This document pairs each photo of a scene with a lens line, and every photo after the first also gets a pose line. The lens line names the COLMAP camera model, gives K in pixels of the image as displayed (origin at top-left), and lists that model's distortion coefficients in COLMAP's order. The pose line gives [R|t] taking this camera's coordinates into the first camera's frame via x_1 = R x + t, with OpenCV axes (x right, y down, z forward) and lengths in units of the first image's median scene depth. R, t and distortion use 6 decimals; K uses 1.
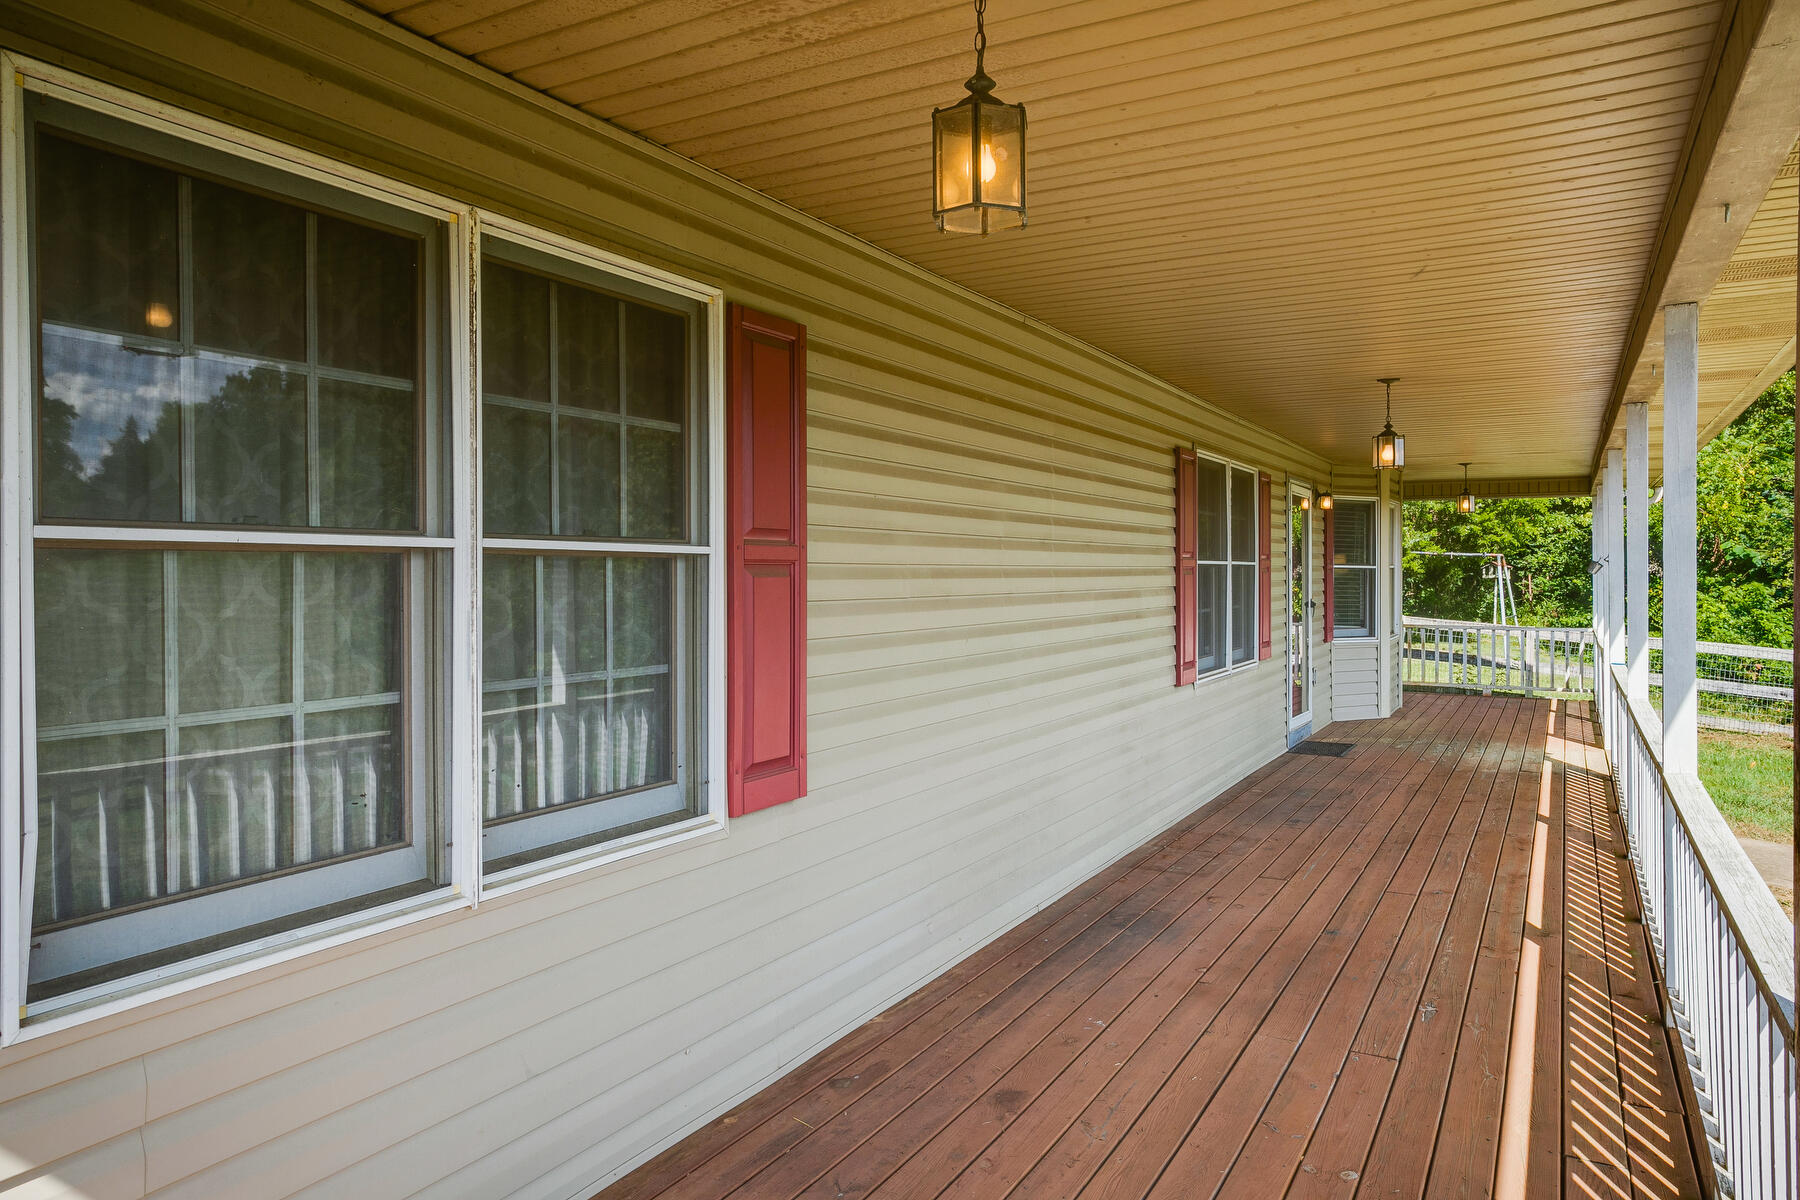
lens RADIAL K [[1208.2, 0, 900.5], [0, 1208.2, 592.0], [0, 0, 1]] dist [0.007481, 0.001720]
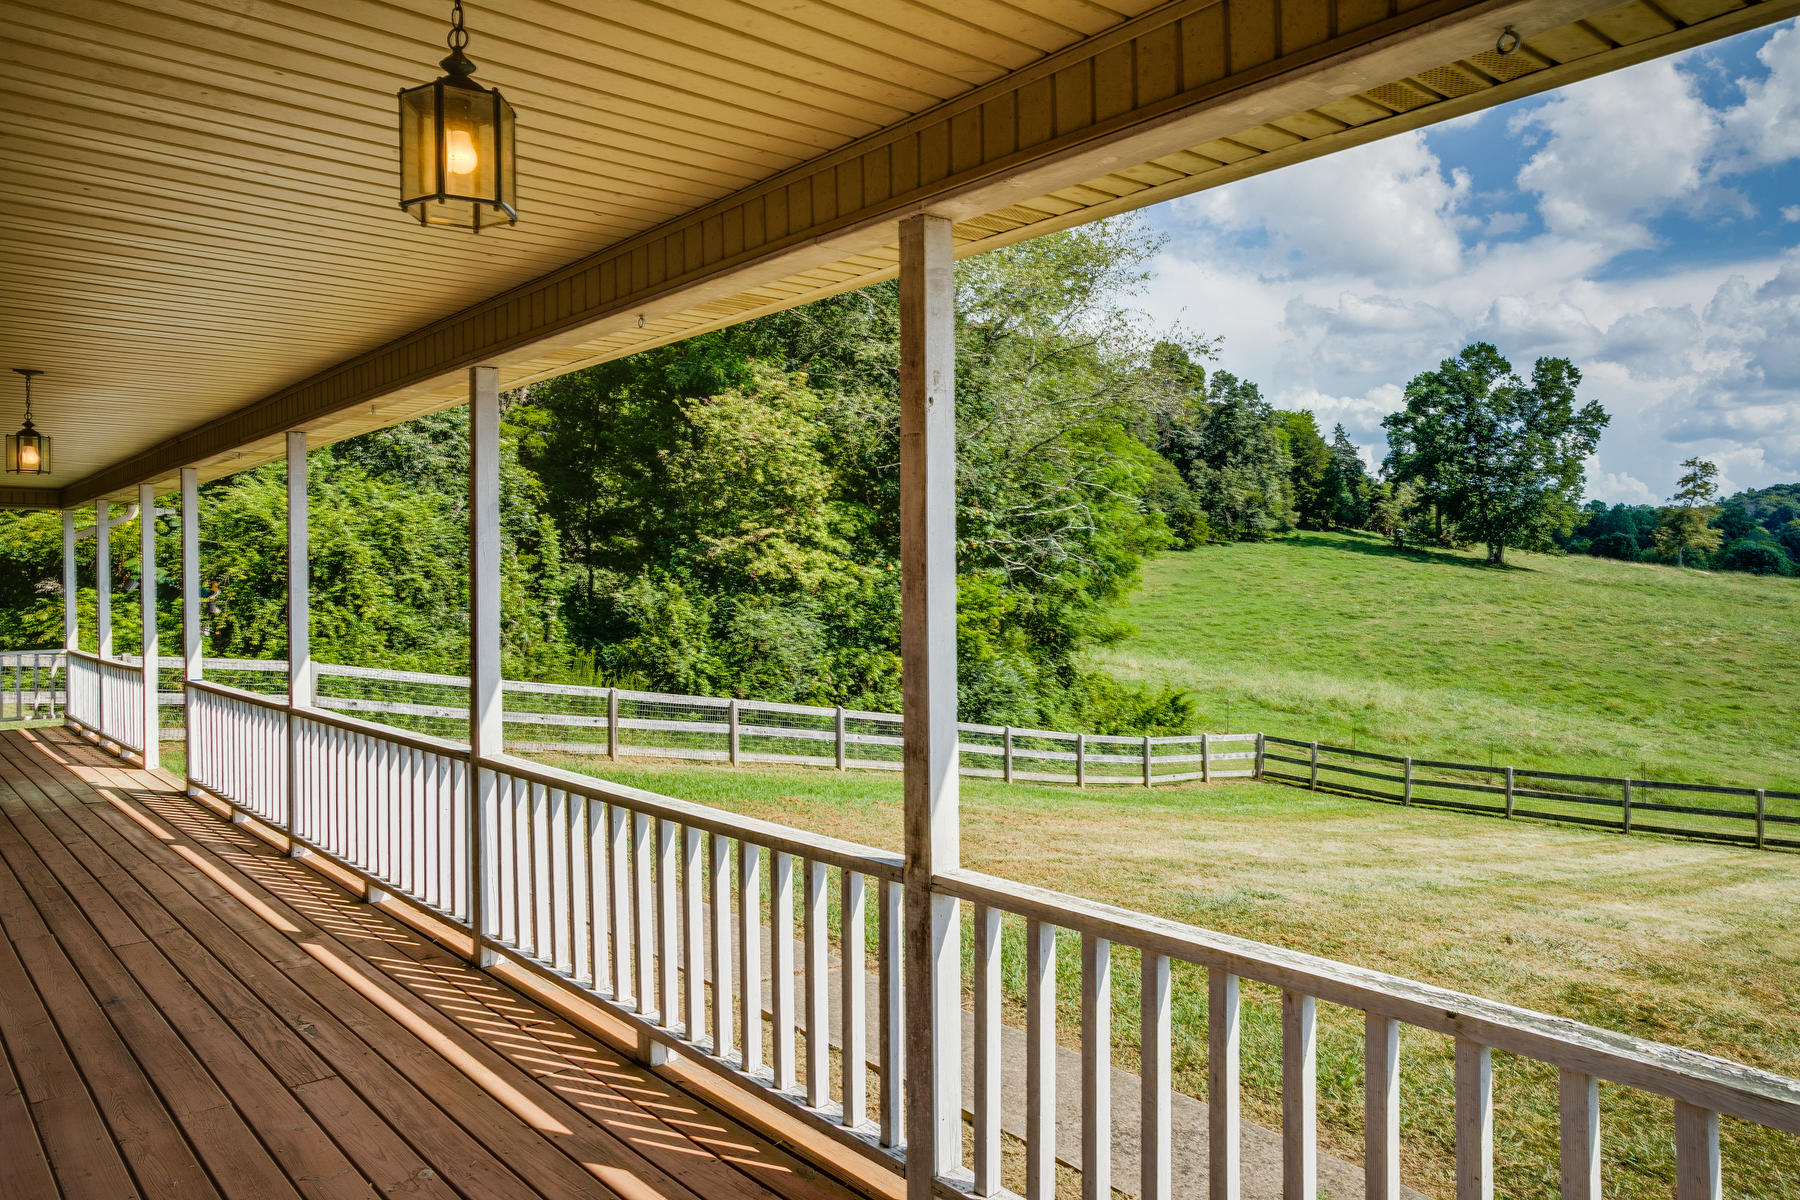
lens RADIAL K [[1208.2, 0, 902.3], [0, 1208.2, 590.4], [0, 0, 1]] dist [0.007481, 0.001720]
pose [[0.338273, -0.008719, 0.941008, -0.371731], [0.023906, 0.999714, 0.000669, -0.005598], [-0.940744, 0.022269, 0.338385, 0.207186]]
